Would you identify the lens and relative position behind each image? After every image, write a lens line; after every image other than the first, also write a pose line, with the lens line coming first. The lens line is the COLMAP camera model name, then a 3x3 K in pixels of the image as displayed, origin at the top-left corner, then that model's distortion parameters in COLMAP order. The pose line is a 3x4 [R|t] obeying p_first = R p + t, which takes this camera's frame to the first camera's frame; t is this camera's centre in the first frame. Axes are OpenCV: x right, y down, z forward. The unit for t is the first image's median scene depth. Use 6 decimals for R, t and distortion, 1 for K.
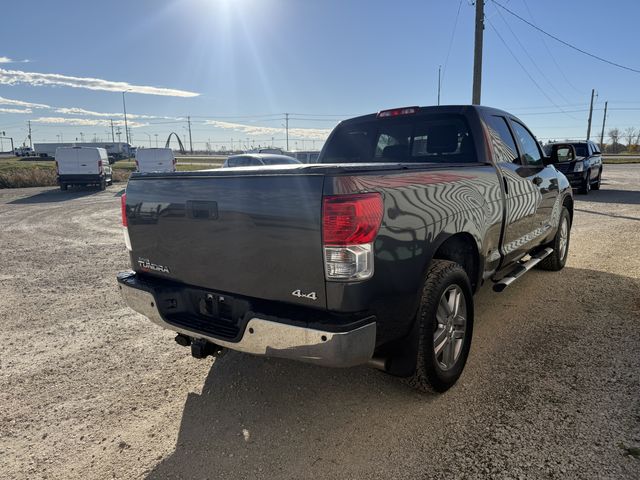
lens RADIAL K [[450.2, 0, 320.0], [0, 450.2, 240.0], [0, 0, 1]] dist [0.007415, -0.003869]
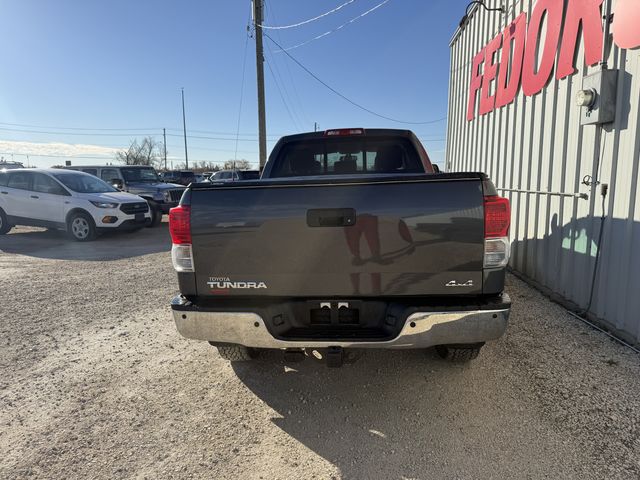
lens RADIAL K [[450.2, 0, 320.0], [0, 450.2, 240.0], [0, 0, 1]] dist [0.007415, -0.003869]
pose [[0.842006, -0.059761, 0.536148, -0.652126], [0.083854, 0.996264, -0.020642, 0.002268], [-0.532911, 0.062339, 0.843872, 0.142426]]
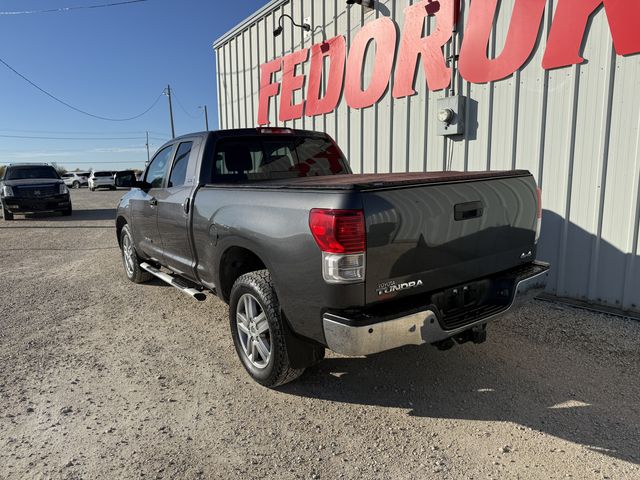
lens RADIAL K [[450.2, 0, 320.0], [0, 450.2, 240.0], [0, 0, 1]] dist [0.007415, -0.003869]
pose [[0.278092, -0.126293, 0.952216, -1.141813], [0.181599, 0.980354, 0.076989, -0.116179], [-0.943232, 0.151511, 0.295564, 0.814444]]
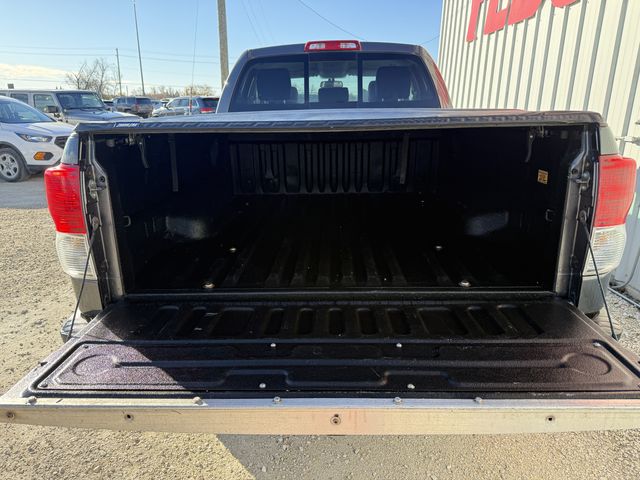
lens RADIAL K [[453.4, 0, 316.8], [0, 453.4, 244.2], [0, 0, 1]] dist [-0.009263, -0.003417]
pose [[0.806822, -0.146805, 0.572264, -0.486925], [0.079268, 0.986776, 0.141384, -0.064016], [-0.585453, -0.068709, 0.807790, 0.444137]]
